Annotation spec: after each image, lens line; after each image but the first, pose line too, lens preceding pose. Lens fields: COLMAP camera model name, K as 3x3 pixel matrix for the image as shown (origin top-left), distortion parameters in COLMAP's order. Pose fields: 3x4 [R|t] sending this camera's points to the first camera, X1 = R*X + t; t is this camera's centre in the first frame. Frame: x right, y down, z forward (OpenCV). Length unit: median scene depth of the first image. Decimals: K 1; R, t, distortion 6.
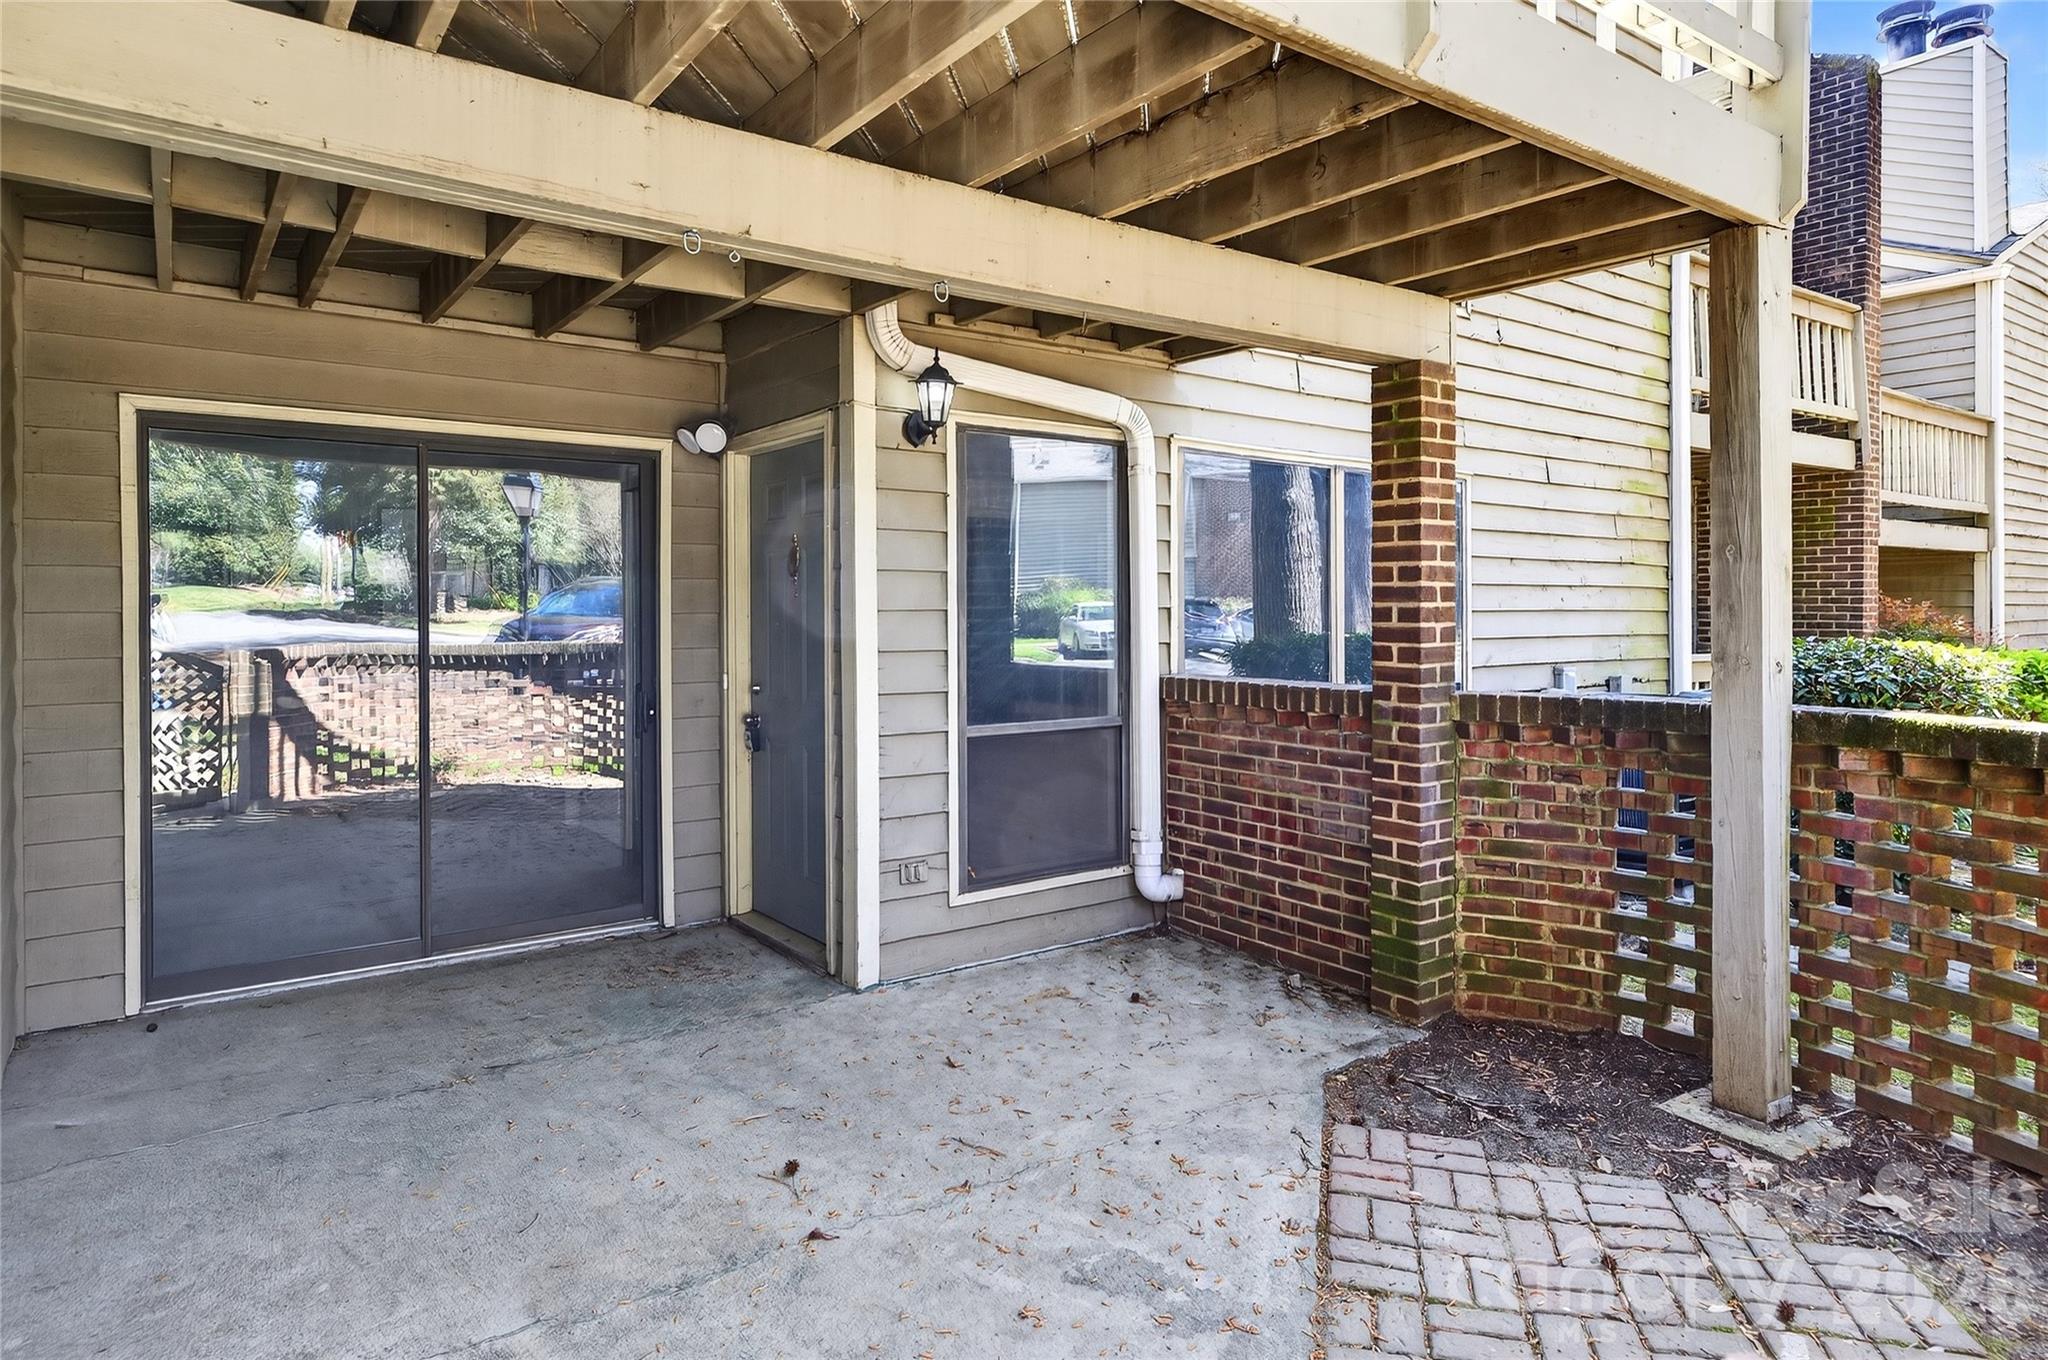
lens RADIAL K [[1159.0, 0, 1024.1], [0, 1159.0, 605.9], [0, 0, 1]] dist [0.001825, 0.000234]
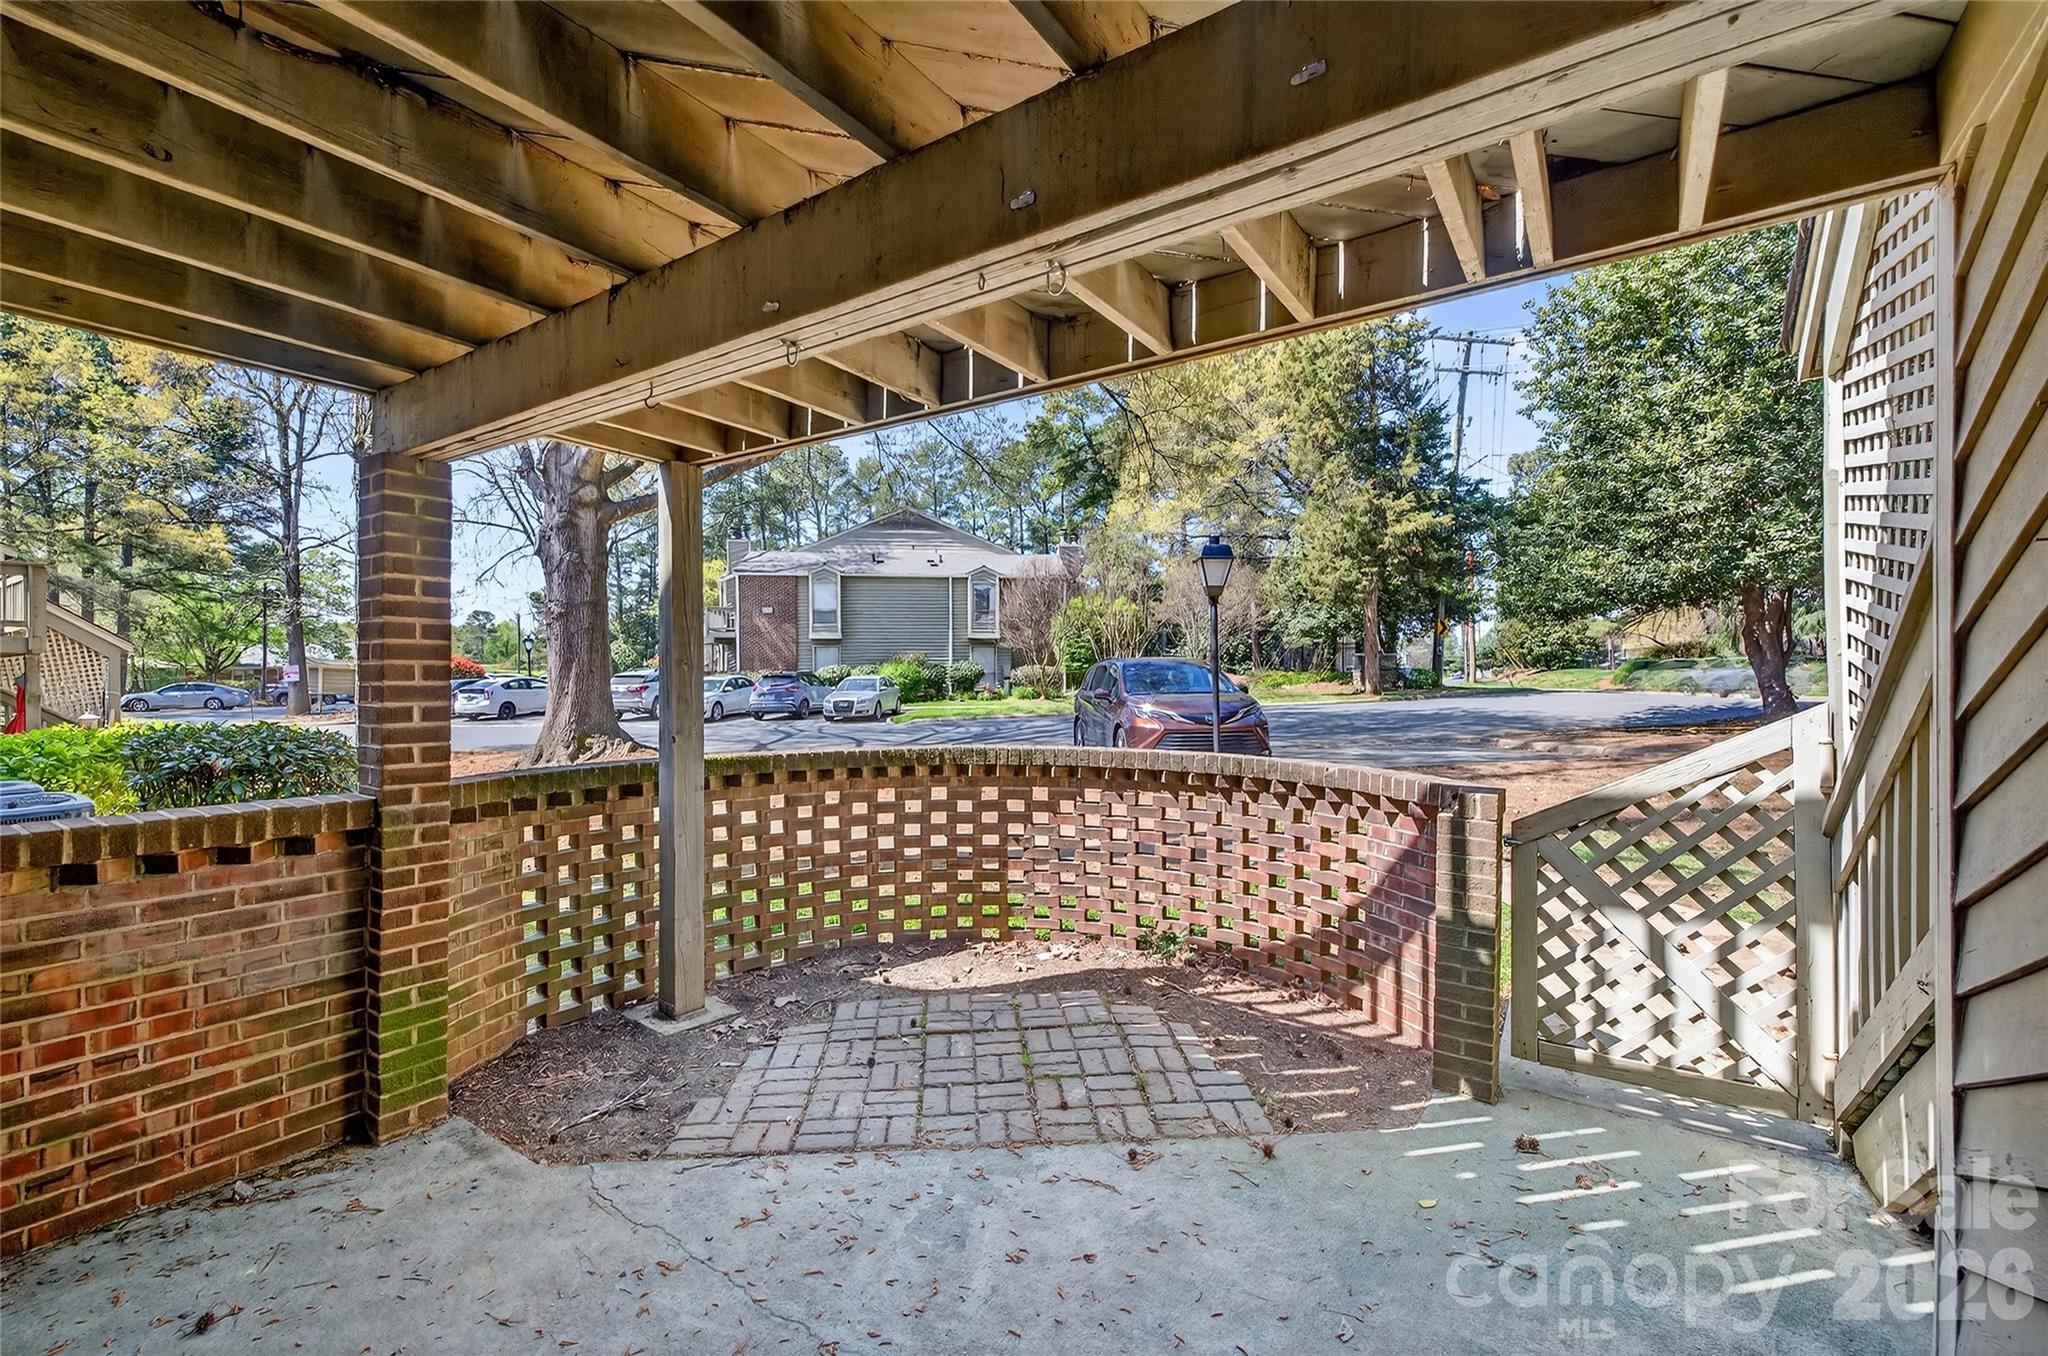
lens RADIAL K [[846.6, 0, 1024.0], [0, 846.6, 678.0], [0, 0, 1]] dist [0.007784, -0.000160]
pose [[-0.310149, 0.000138, 0.950688, -0.523109], [0.003388, 0.999994, 0.000960, -0.022087], [-0.950682, 0.003518, -0.310148, 0.742964]]
